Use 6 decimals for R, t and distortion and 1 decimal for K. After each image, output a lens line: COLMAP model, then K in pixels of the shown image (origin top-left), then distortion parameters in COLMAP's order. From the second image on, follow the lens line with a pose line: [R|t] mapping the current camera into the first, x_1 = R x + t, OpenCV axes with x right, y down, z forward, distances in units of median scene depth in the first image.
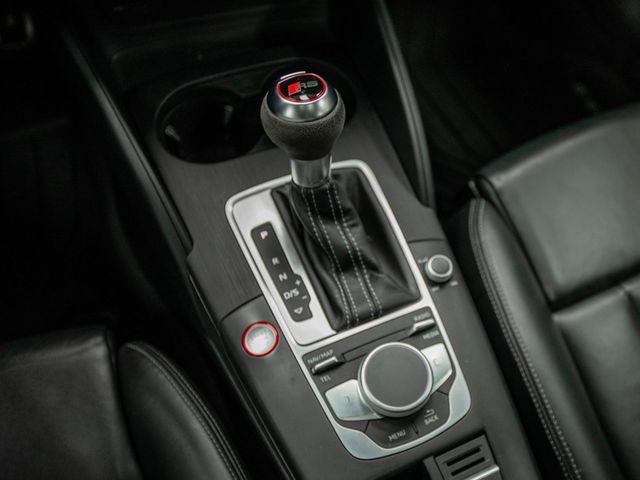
lens RADIAL K [[647.8, 0, 320.0], [0, 647.8, 240.0], [0, 0, 1]] dist [-0.014135, -0.007117]
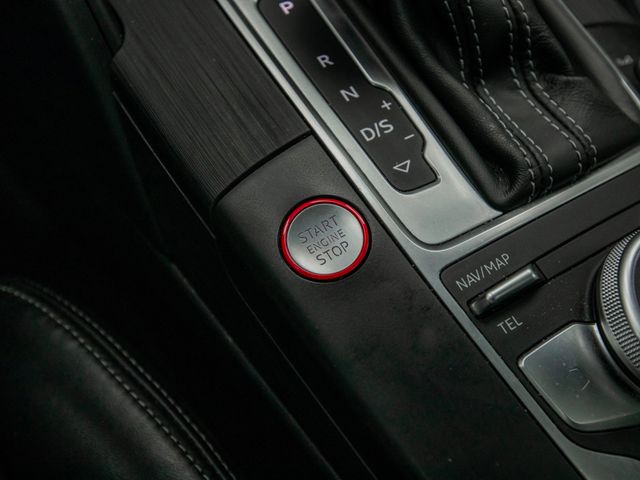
lens RADIAL K [[798.6, 0, 320.0], [0, 798.6, 240.0], [0, 0, 1]] dist [0.003414, -0.001358]
pose [[0.994265, -0.063323, 0.086184, -0.130664], [0.053525, 0.992311, 0.111593, 0.094789], [-0.092588, -0.106340, 0.990010, 0.494800]]
